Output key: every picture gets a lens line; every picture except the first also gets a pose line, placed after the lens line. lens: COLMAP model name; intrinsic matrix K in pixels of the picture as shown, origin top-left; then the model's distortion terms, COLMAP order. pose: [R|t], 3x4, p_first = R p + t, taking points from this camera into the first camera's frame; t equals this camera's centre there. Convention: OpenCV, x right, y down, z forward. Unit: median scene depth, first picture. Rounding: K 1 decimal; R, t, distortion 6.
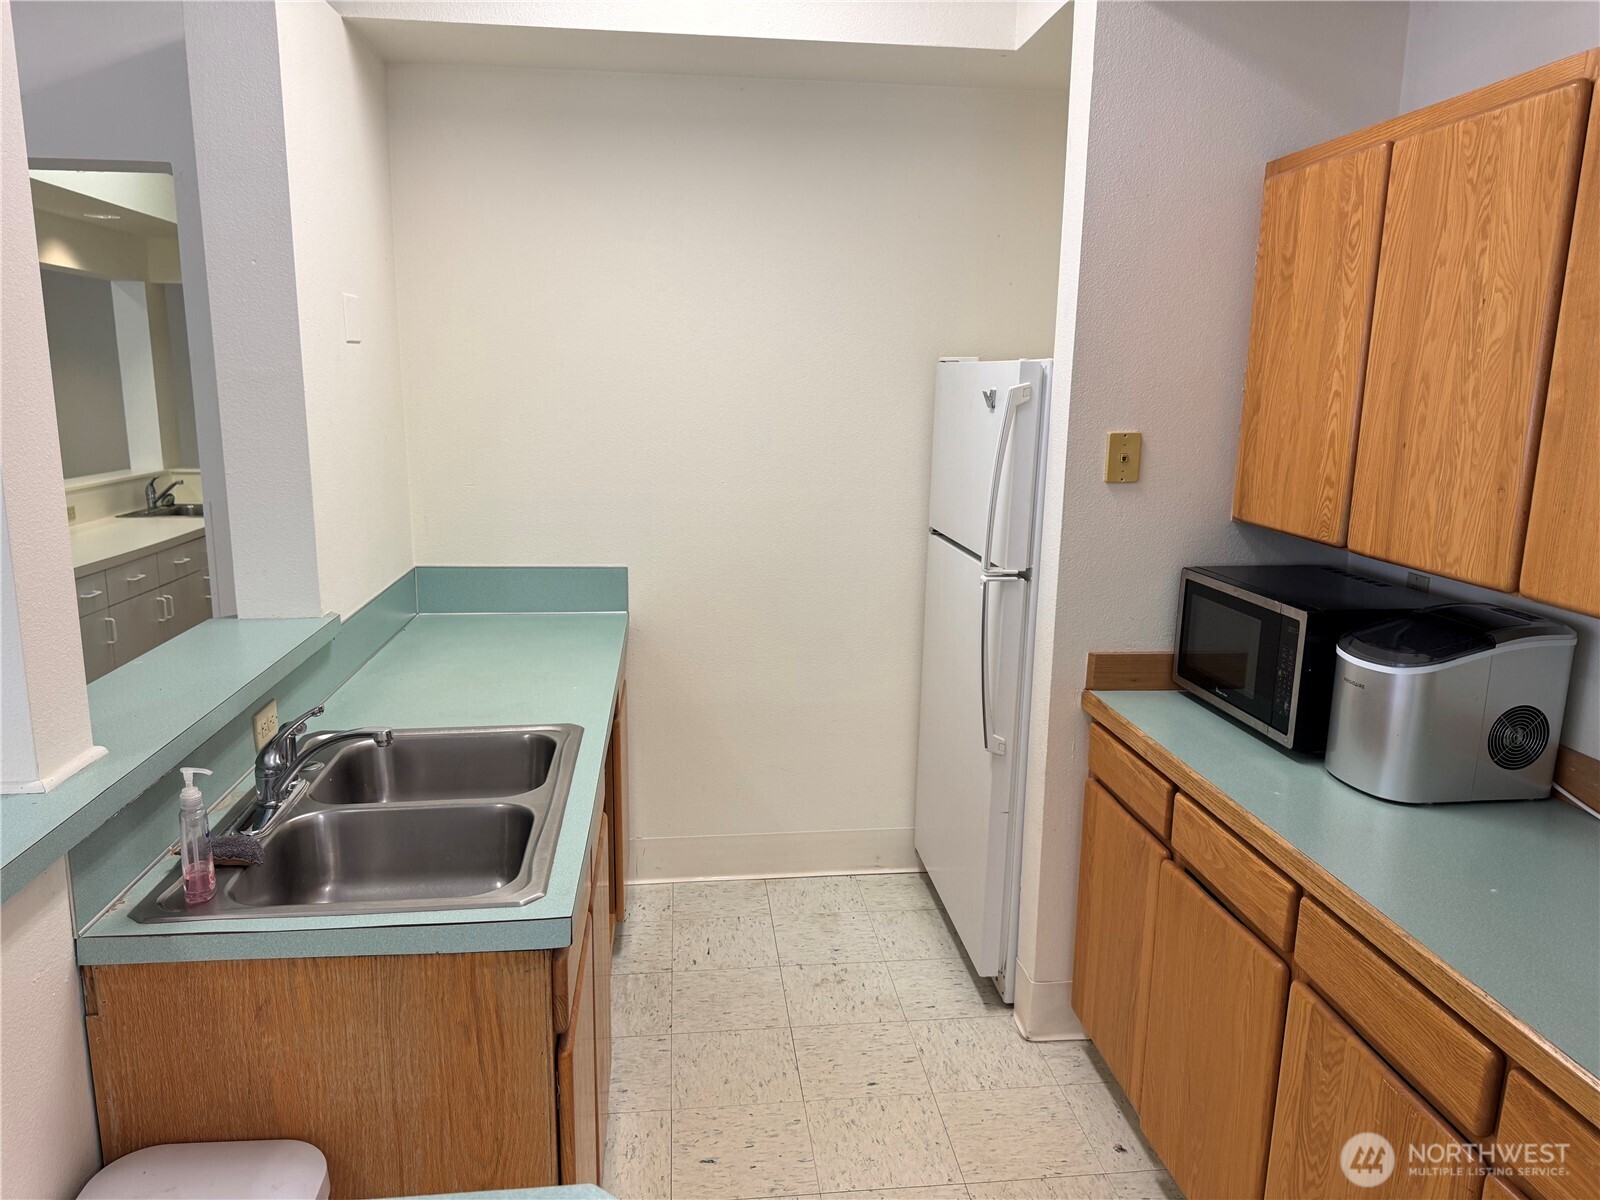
lens RADIAL K [[1122.9, 0, 797.8], [0, 1122.9, 606.2], [0, 0, 1]] dist [0.068906, -0.089303]
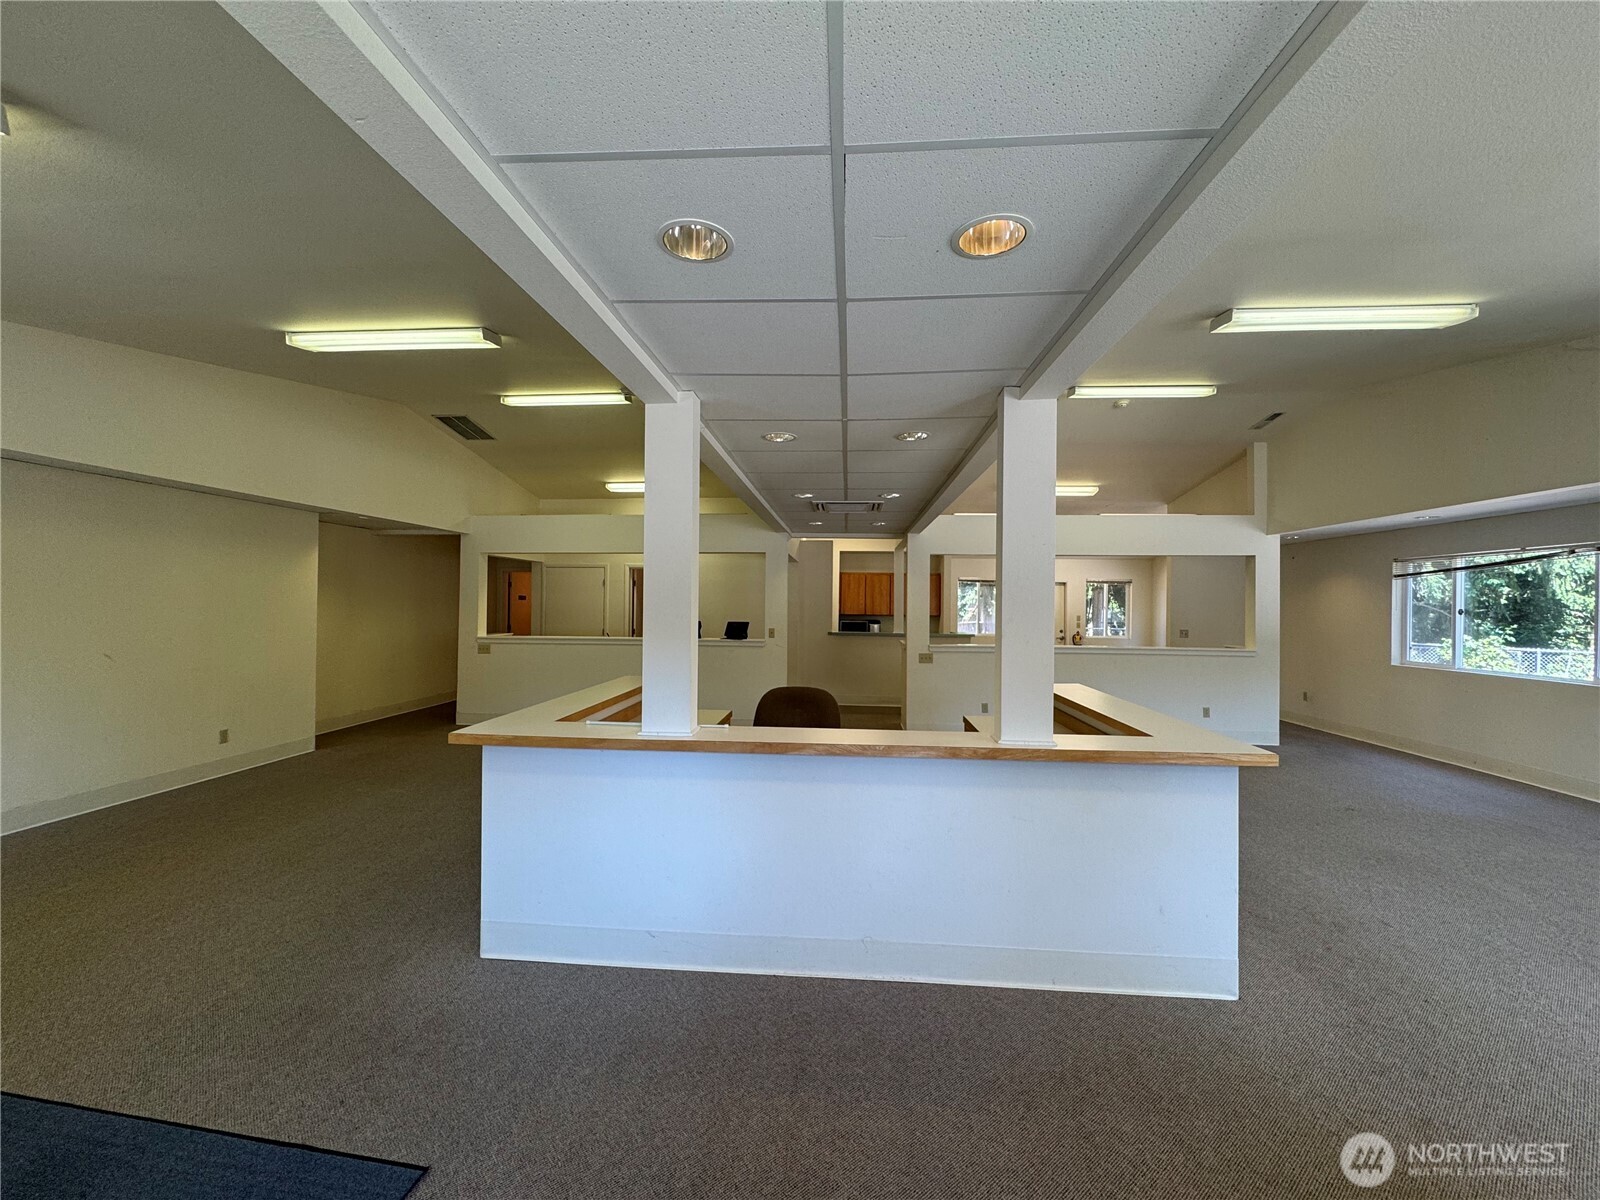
lens RADIAL K [[638.7, 0, 800.0], [0, 638.7, 600.0], [0, 0, 1]] dist [0.007296, 0.000147]
pose [[0.178716, -0.004283, 0.983891, -4.628332], [0.186965, 0.981918, -0.029687, -0.108880], [-0.965973, 0.189259, 0.176286, 0.519962]]
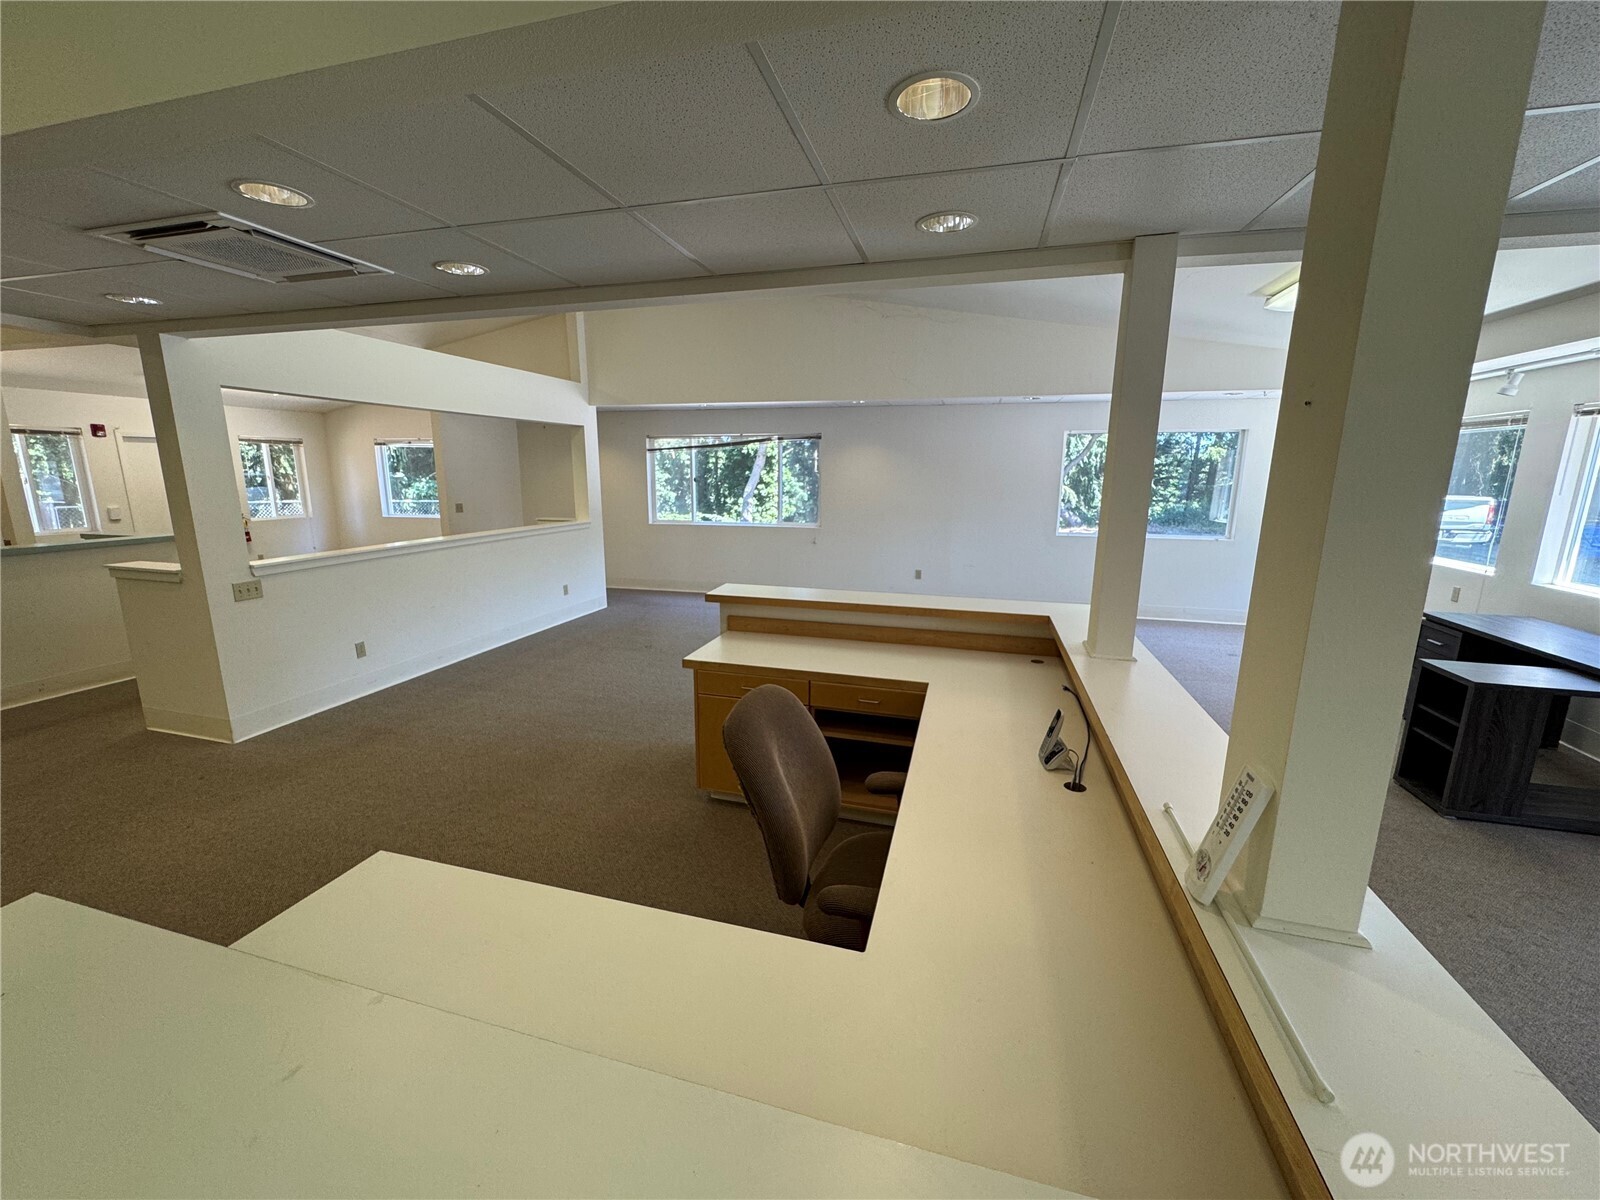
lens RADIAL K [[636.9, 0, 797.6], [0, 636.9, 597.3], [0, 0, 1]] dist [-0.003651, 0.000241]
pose [[-0.928750, -0.089189, 0.359819, -3.324419], [0.057688, 0.924030, 0.377944, -0.334893], [-0.366192, 0.371772, -0.853047, 1.434119]]
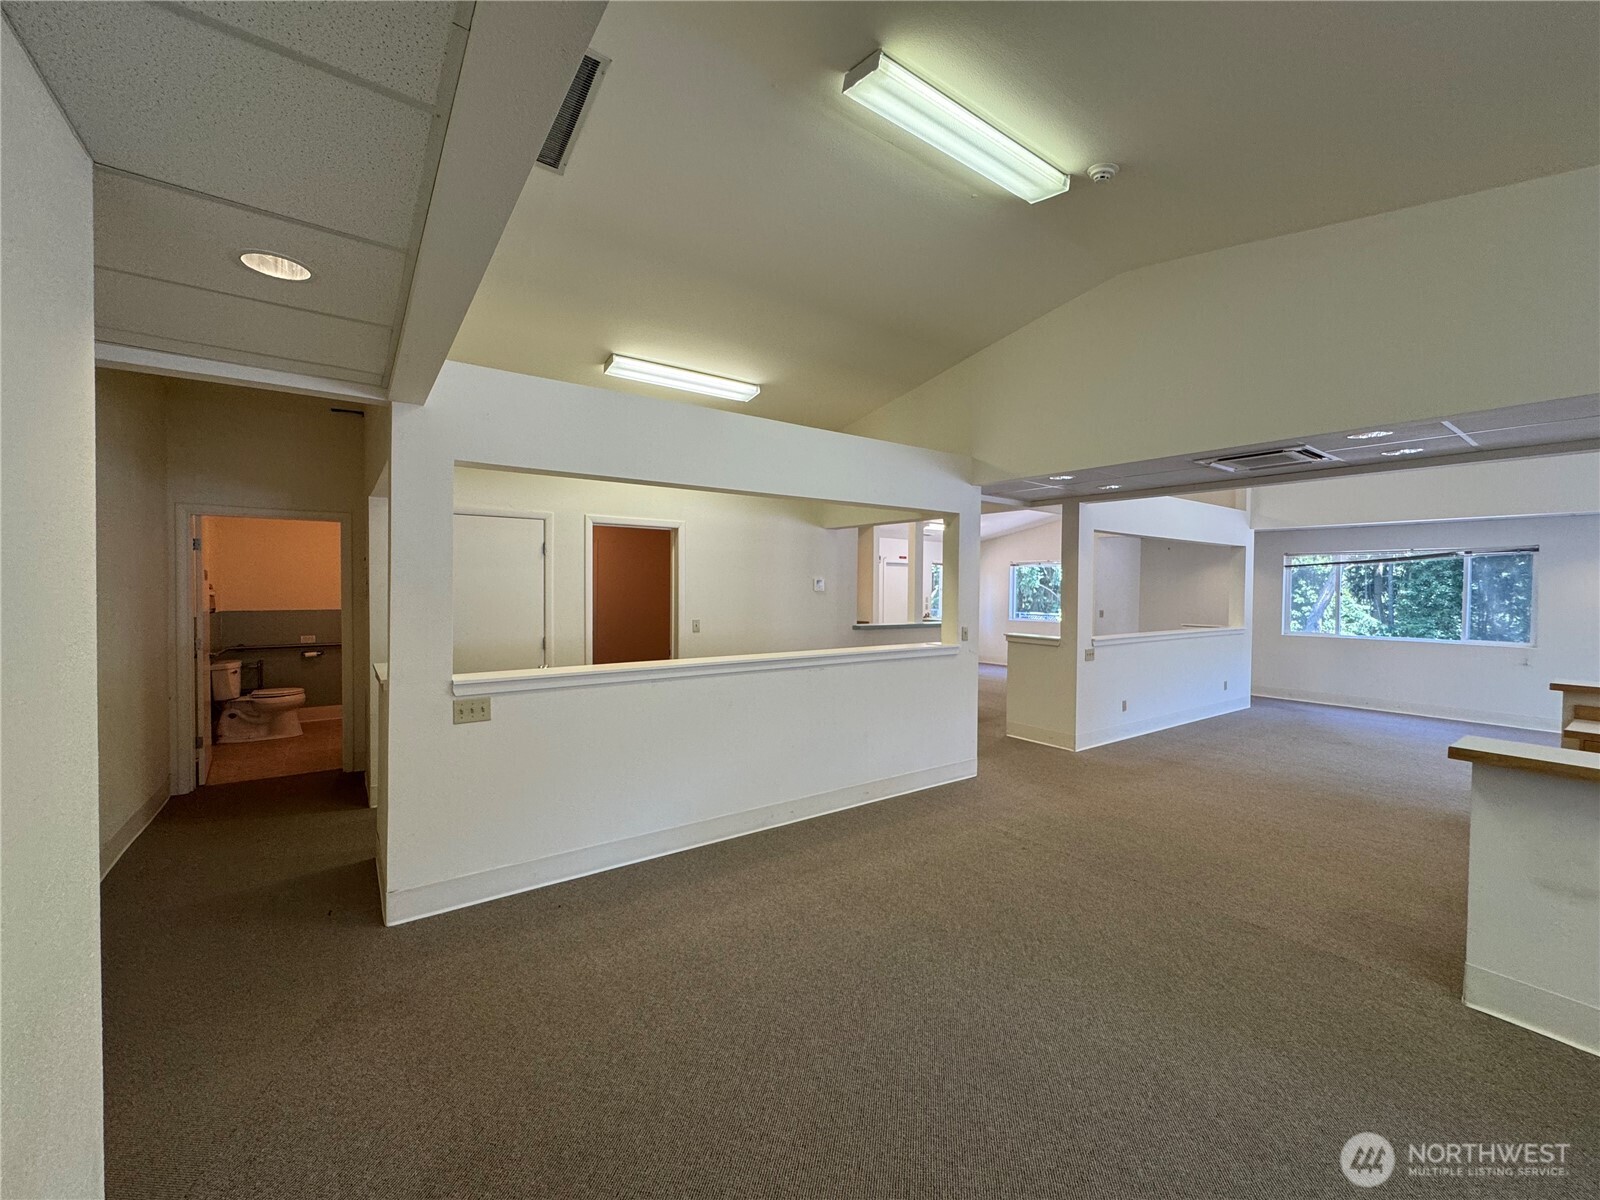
lens RADIAL K [[636.9, 0, 797.6], [0, 636.9, 597.3], [0, 0, 1]] dist [-0.003651, 0.000241]
pose [[-0.489585, -0.033458, 0.871314, -3.072432], [0.156410, 0.979686, 0.125505, -0.556205], [-0.857813, 0.197727, -0.474406, 2.777365]]
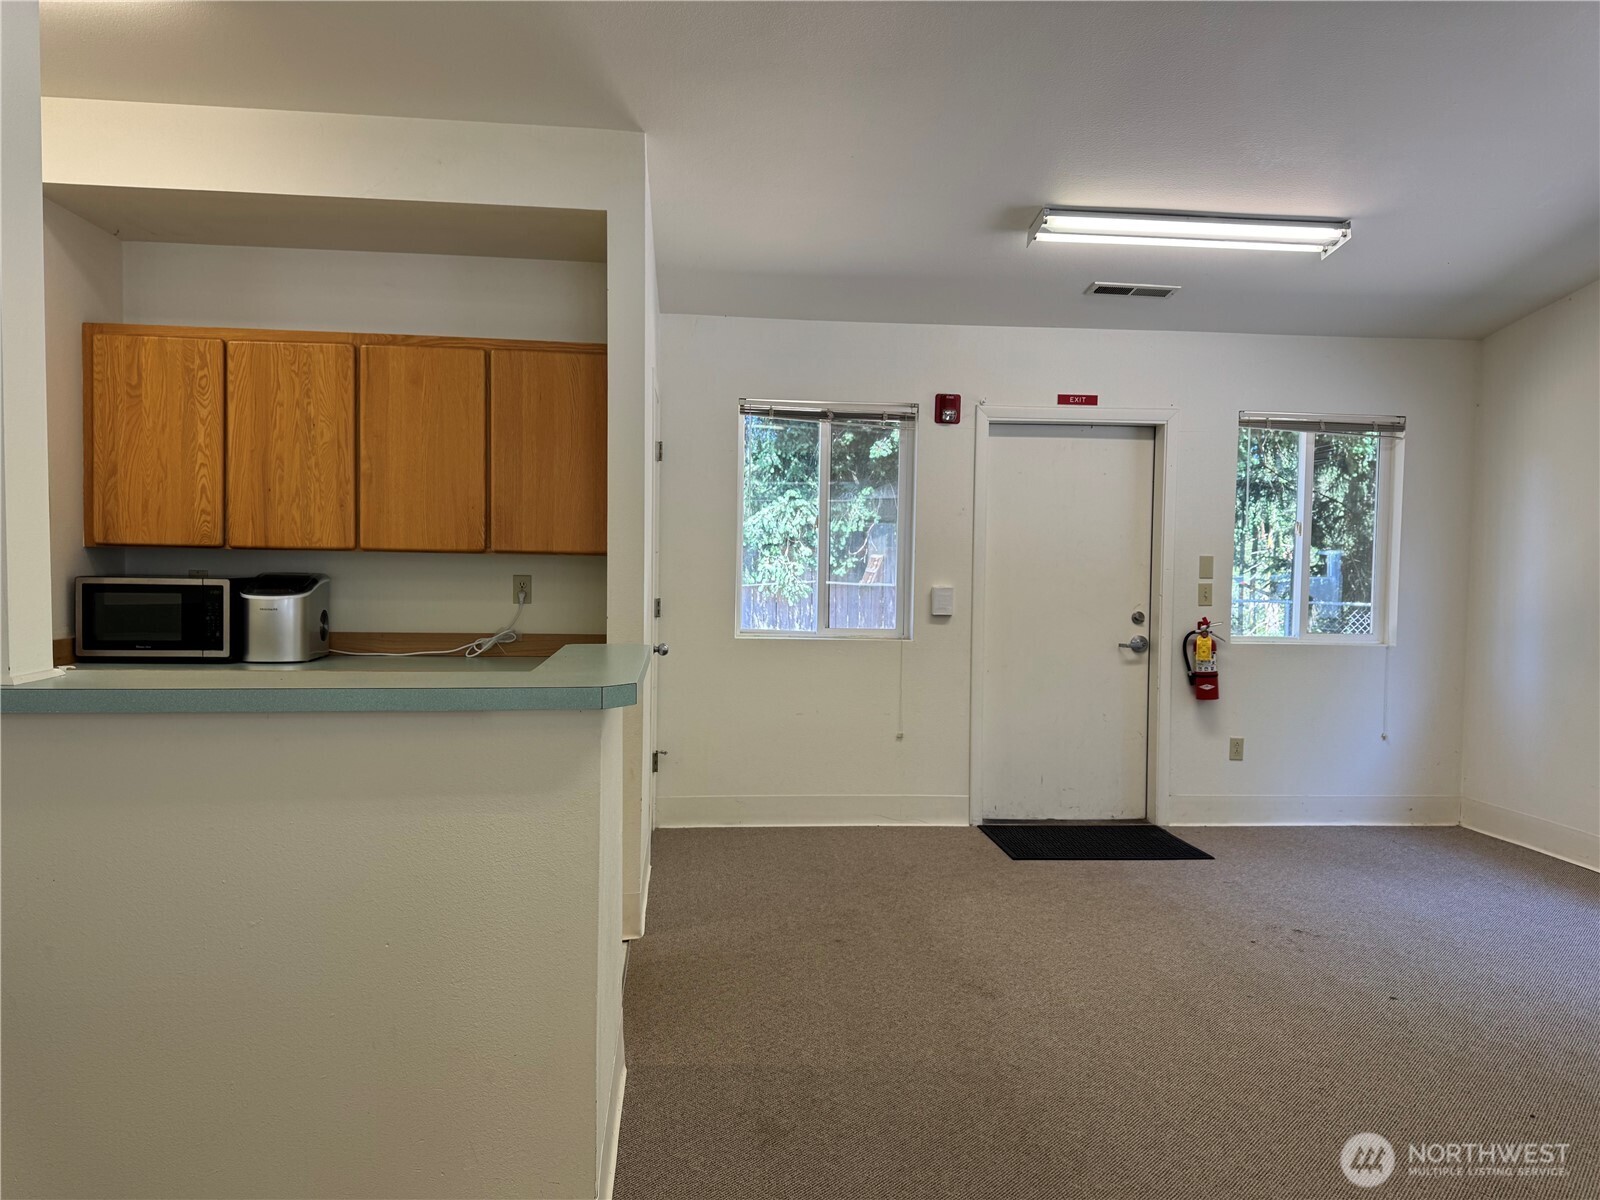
lens RADIAL K [[1080.0, 0, 790.8], [0, 1080.0, 594.3], [0, 0, 1]] dist [0.063408, -0.073769]
pose [[0.017626, -0.050751, 0.998556, -1.214604], [0.185164, 0.981601, 0.046621, 0.107087], [-0.982549, 0.184075, 0.026699, 0.050422]]
